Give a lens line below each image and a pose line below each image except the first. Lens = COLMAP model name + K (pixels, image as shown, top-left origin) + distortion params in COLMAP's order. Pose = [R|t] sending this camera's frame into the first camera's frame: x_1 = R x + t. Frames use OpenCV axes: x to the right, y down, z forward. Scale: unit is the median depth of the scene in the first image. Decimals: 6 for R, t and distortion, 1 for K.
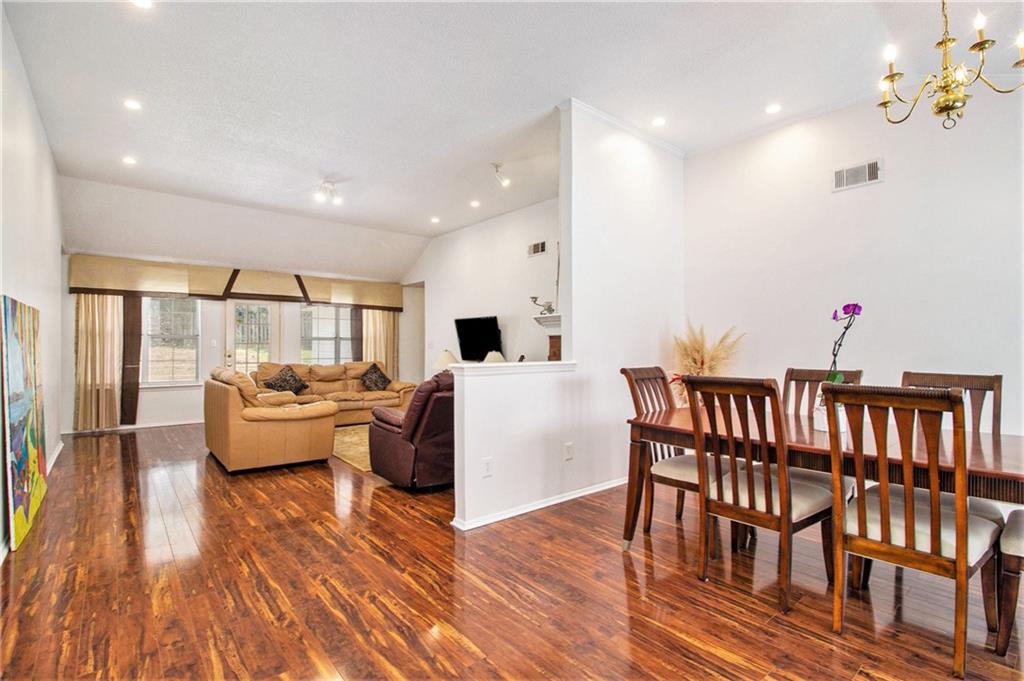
lens RADIAL K [[475.2, 0, 510.9], [0, 475.2, 347.9], [0, 0, 1]] dist [-0.004314, -0.005666]
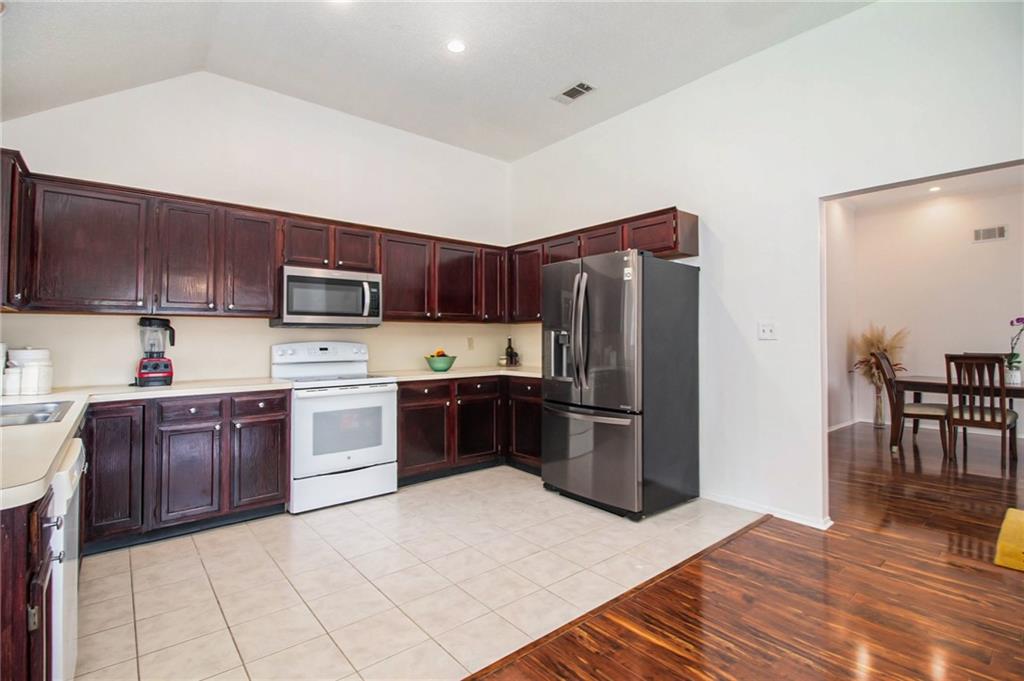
lens RADIAL K [[475.2, 0, 501.0], [0, 475.2, 352.4], [0, 0, 1]] dist [-0.004314, -0.005666]
pose [[0.999644, -0.007847, -0.025489, -1.417338], [0.008368, 0.999757, 0.020392, -0.005979], [0.025323, -0.020598, 0.999467, -0.983847]]
